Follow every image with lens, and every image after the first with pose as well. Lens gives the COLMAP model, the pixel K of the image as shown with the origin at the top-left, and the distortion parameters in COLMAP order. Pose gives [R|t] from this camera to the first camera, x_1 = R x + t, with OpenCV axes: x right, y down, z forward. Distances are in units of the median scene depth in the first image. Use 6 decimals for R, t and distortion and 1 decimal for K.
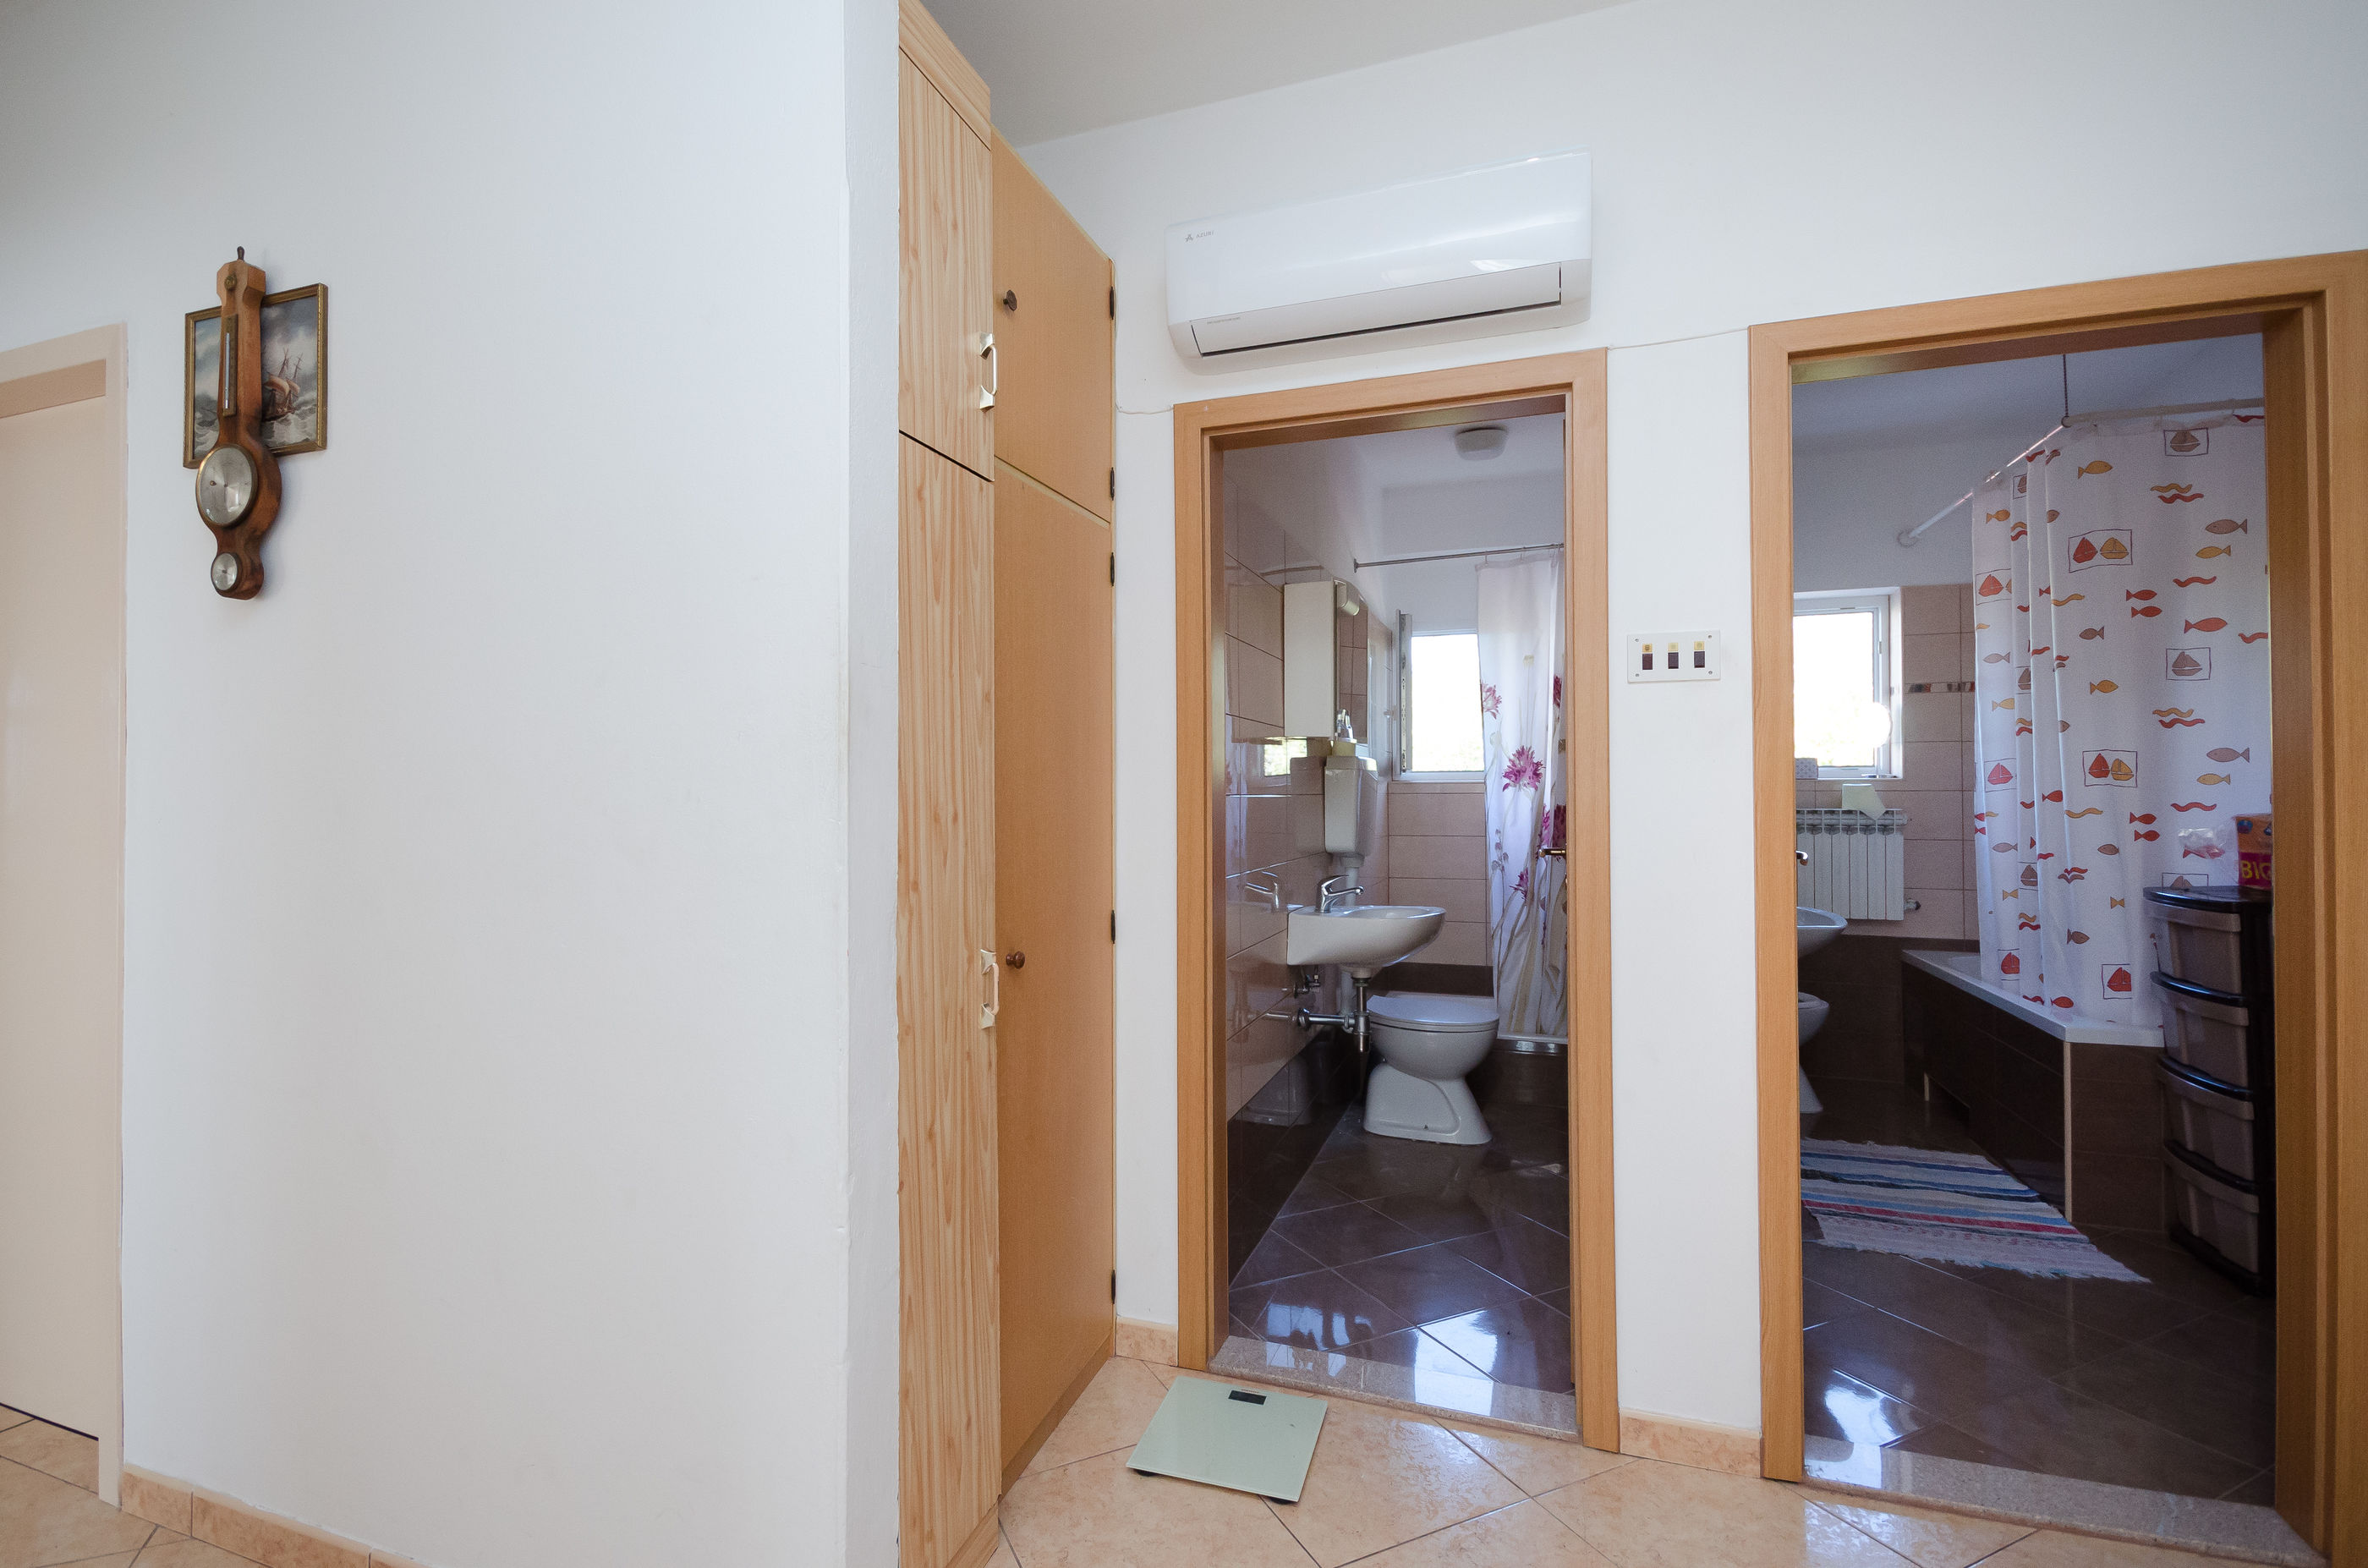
lens RADIAL K [[1088.0, 0, 1190.2], [0, 1088.0, 773.4], [0, 0, 1]] dist [-0.005035, -0.000495]
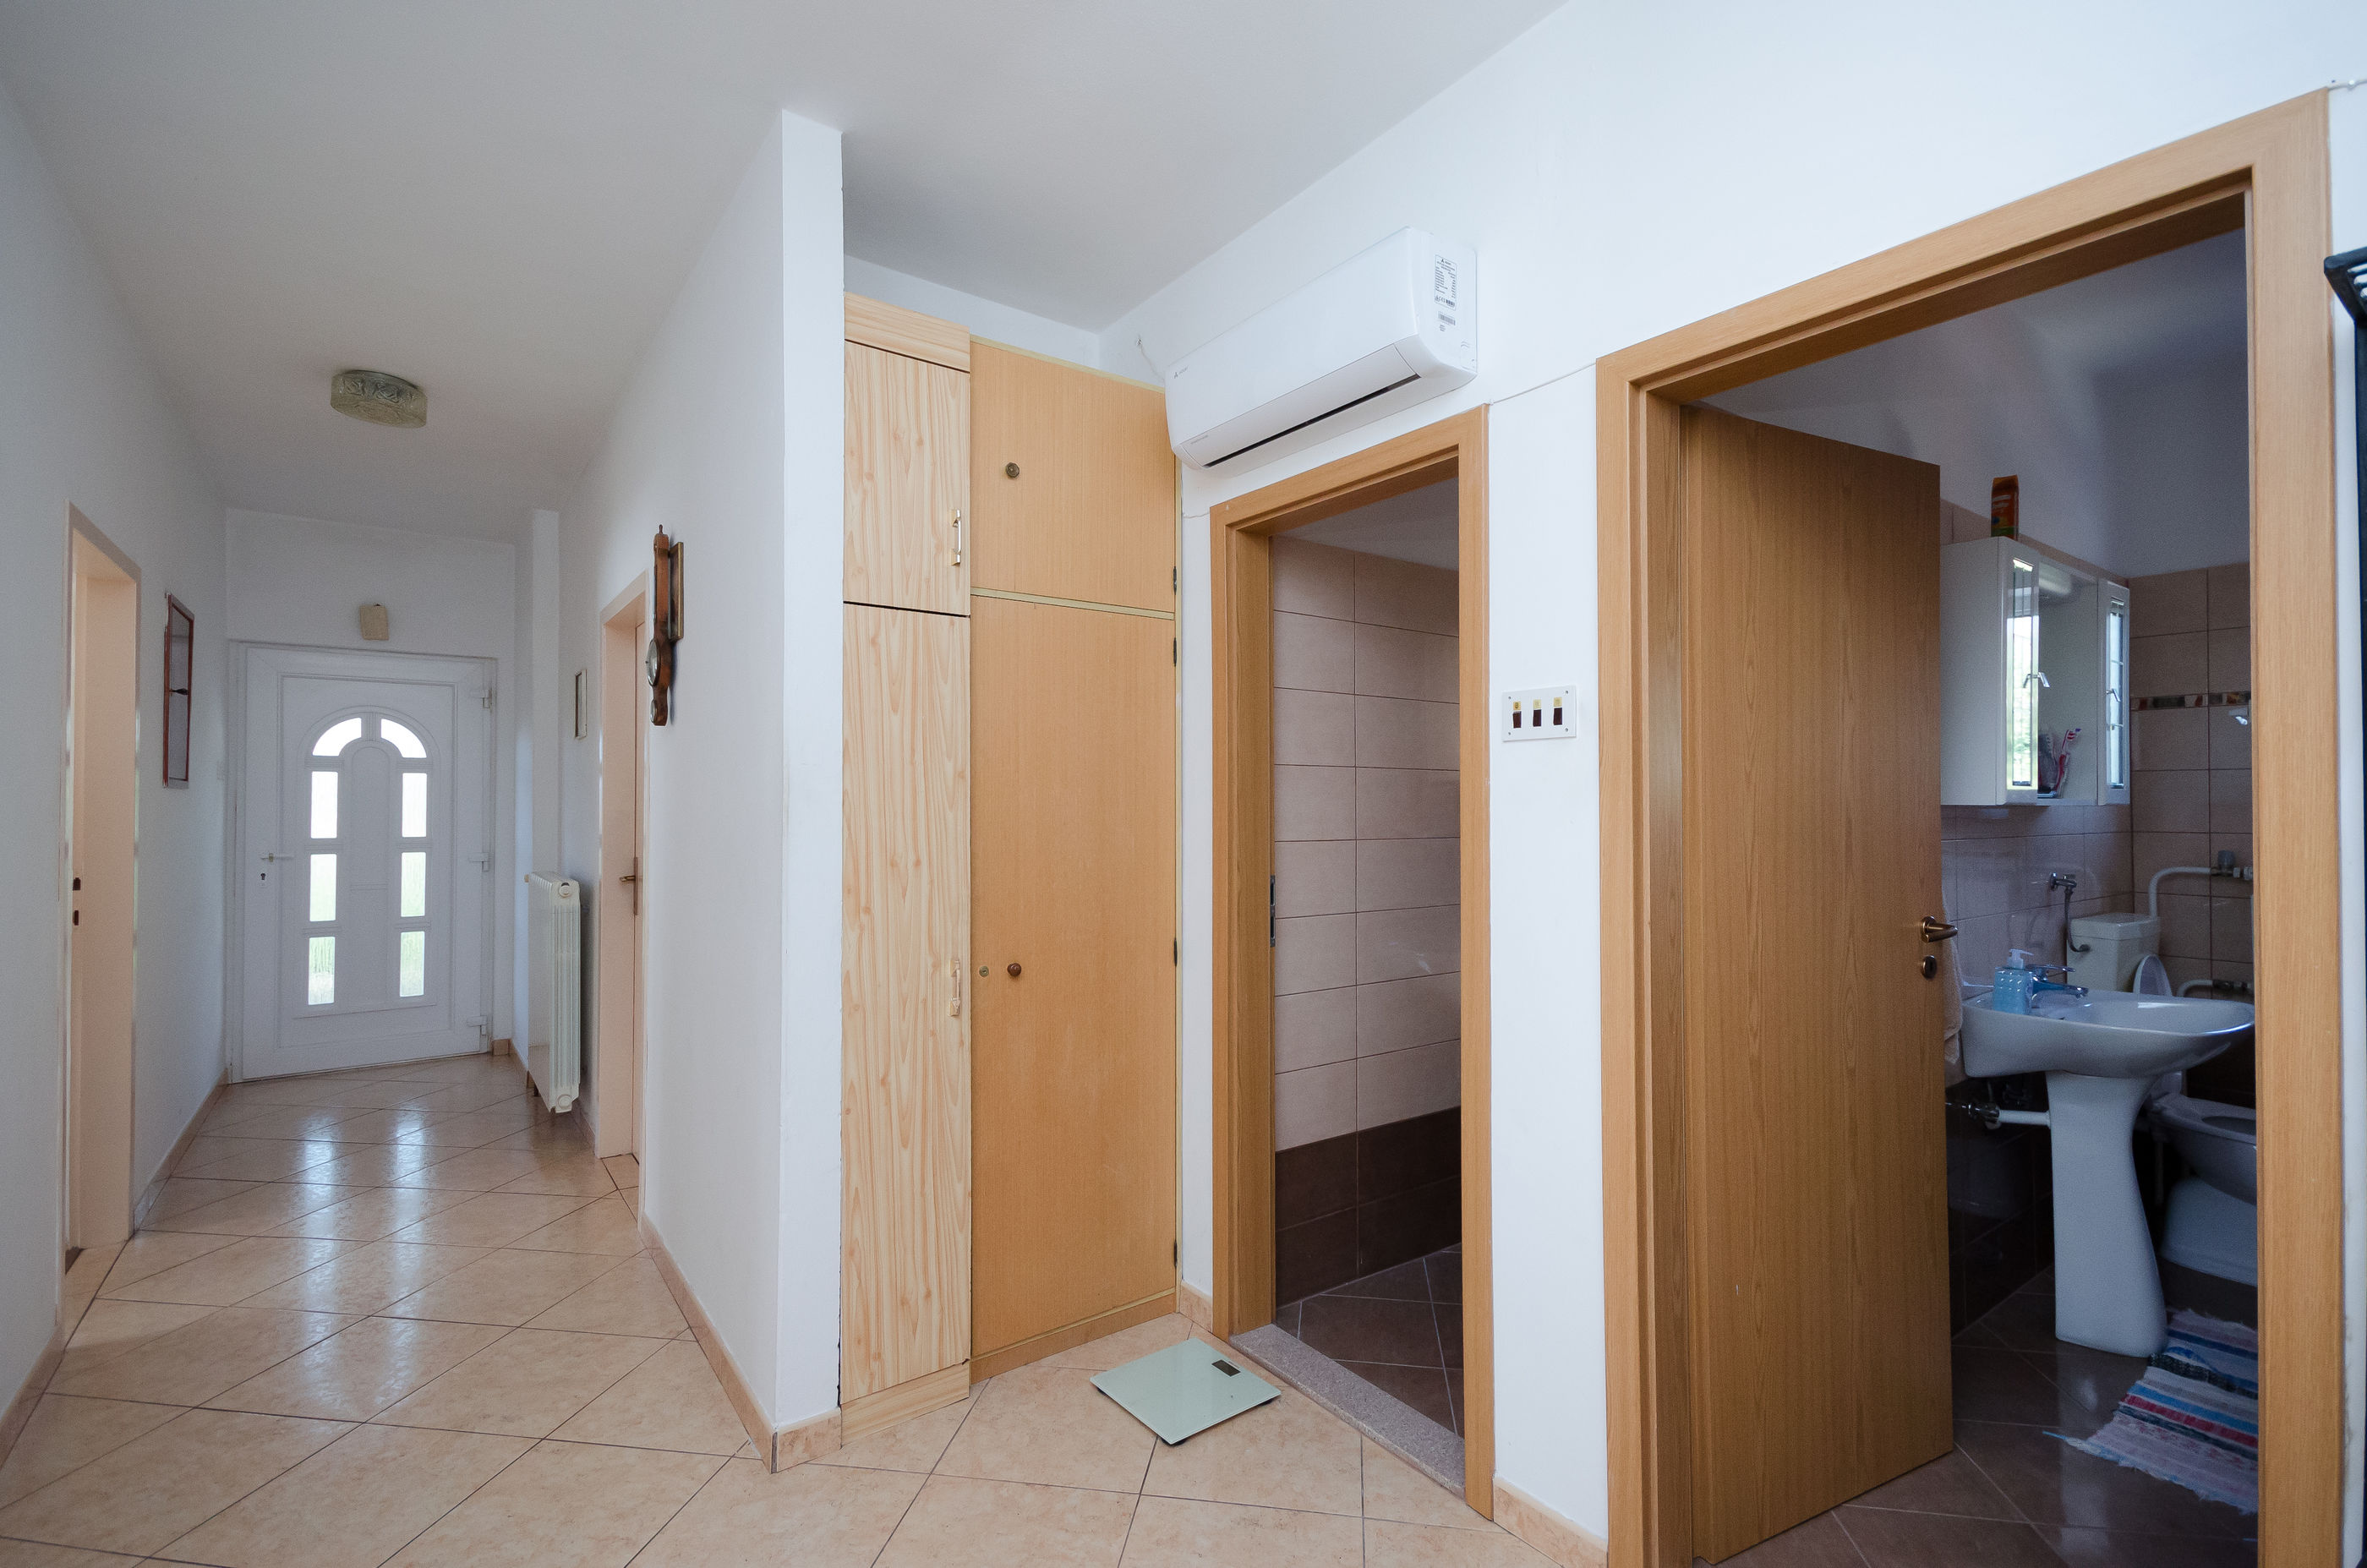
lens RADIAL K [[1093.9, 0, 1183.5], [0, 1093.9, 784.0], [0, 0, 1]] dist [-0.001569, 0.000382]
pose [[0.823771, -0.010739, -0.566821, 0.825465], [0.009945, 0.999940, -0.004491, -0.049341], [0.566836, -0.001938, 0.823828, 0.022605]]
